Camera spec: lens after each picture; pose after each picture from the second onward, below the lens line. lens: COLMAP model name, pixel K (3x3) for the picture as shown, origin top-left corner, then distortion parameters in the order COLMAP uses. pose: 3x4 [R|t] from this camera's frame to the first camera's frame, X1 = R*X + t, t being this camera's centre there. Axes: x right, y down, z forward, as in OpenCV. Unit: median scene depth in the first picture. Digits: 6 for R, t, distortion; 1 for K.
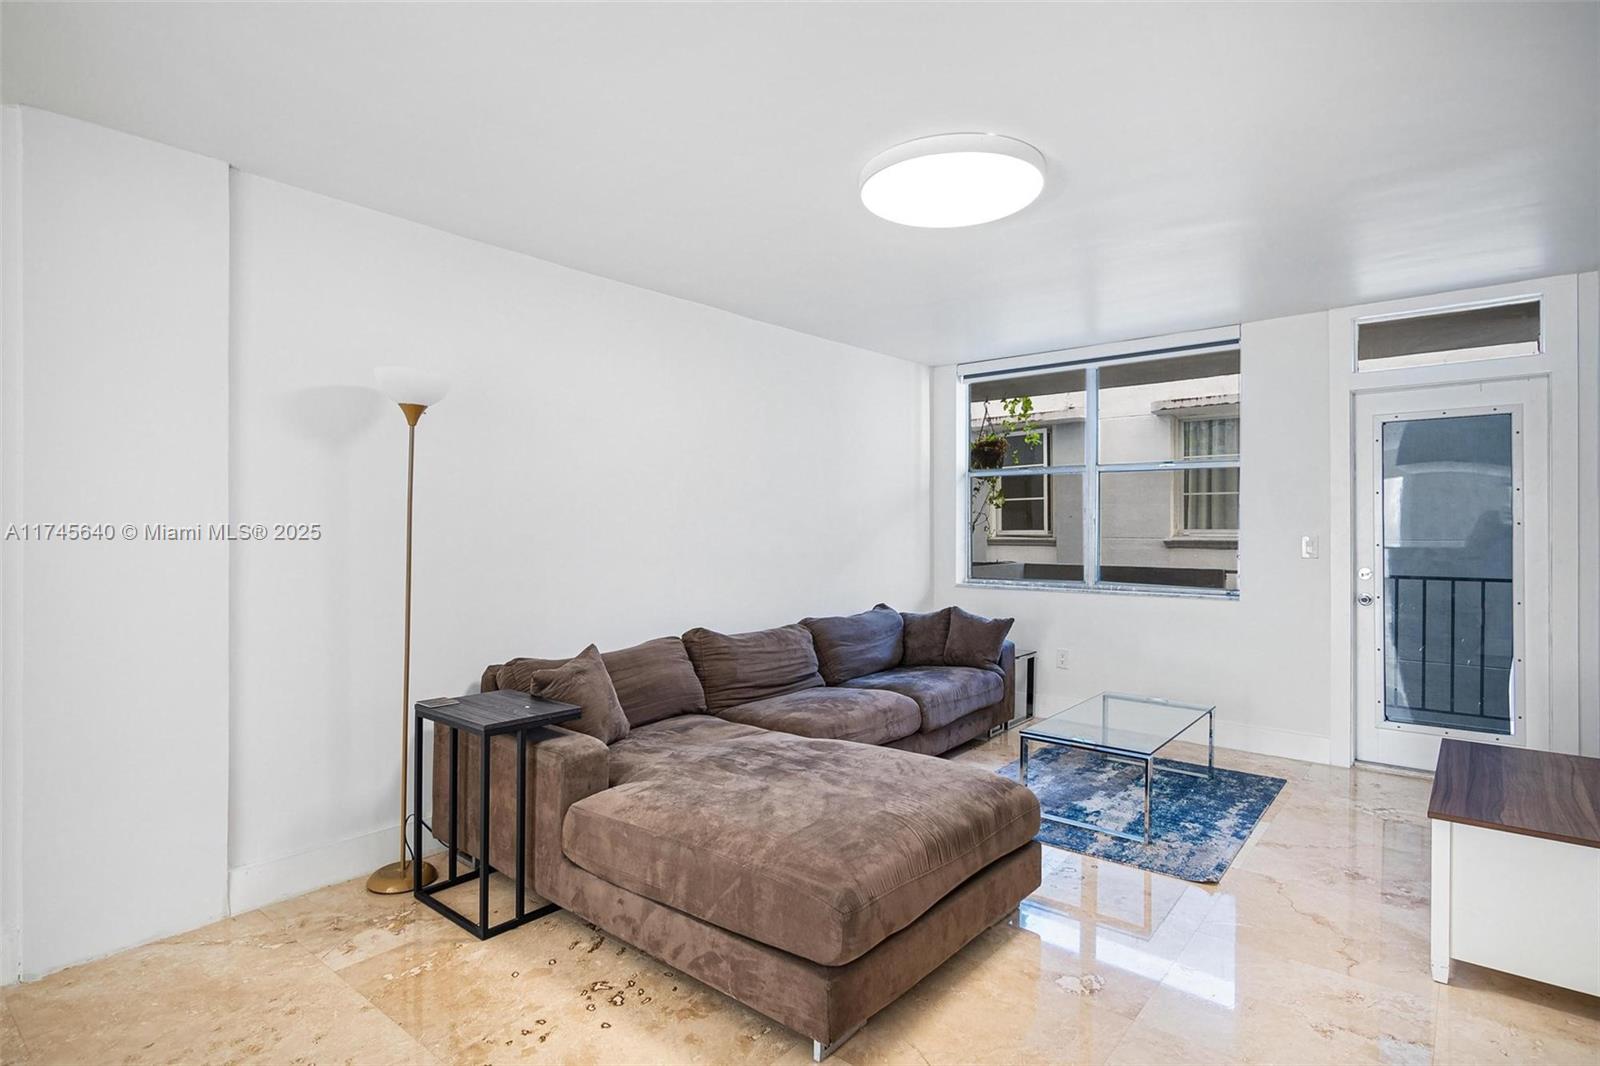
lens RADIAL K [[826.6, 0, 808.5], [0, 826.6, 531.2], [0, 0, 1]] dist [-0.003393, -0.000713]
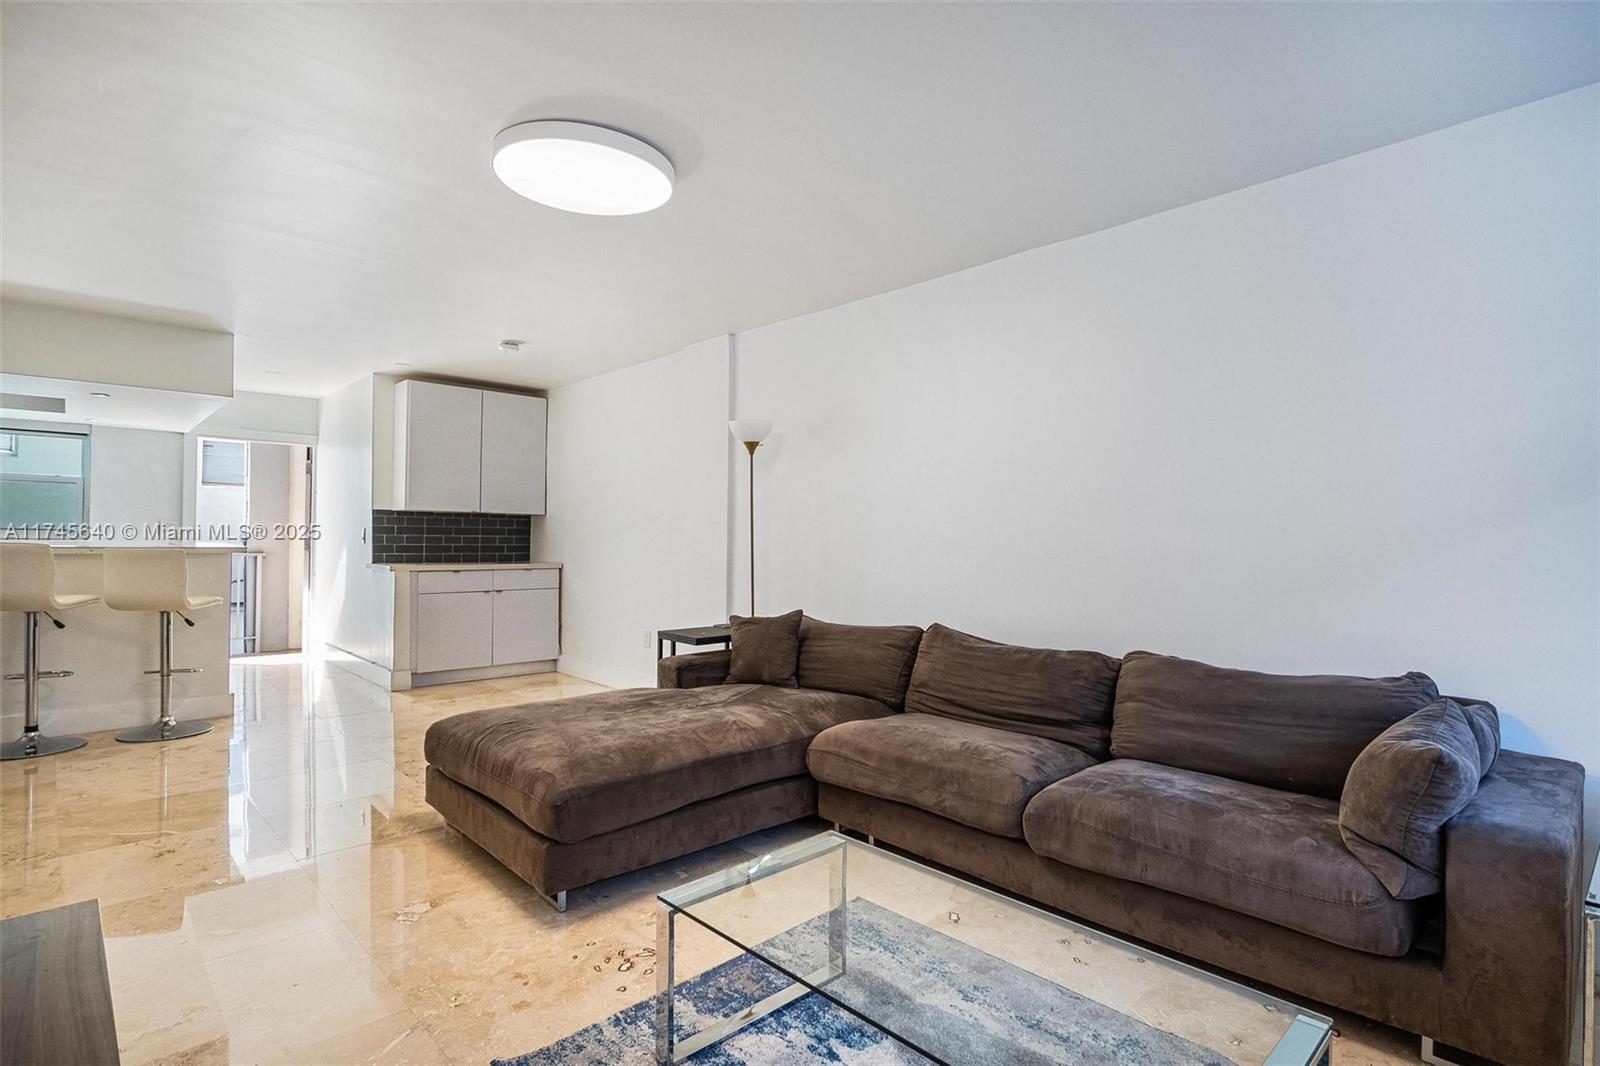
lens RADIAL K [[826.6, 0, 808.5], [0, 826.6, 531.2], [0, 0, 1]] dist [-0.003393, -0.000713]
pose [[-0.137084, -0.011327, -0.990495, 0.705830], [-0.009419, 0.999904, -0.010131, 0.023513], [0.990515, 0.007941, -0.137177, 0.873991]]
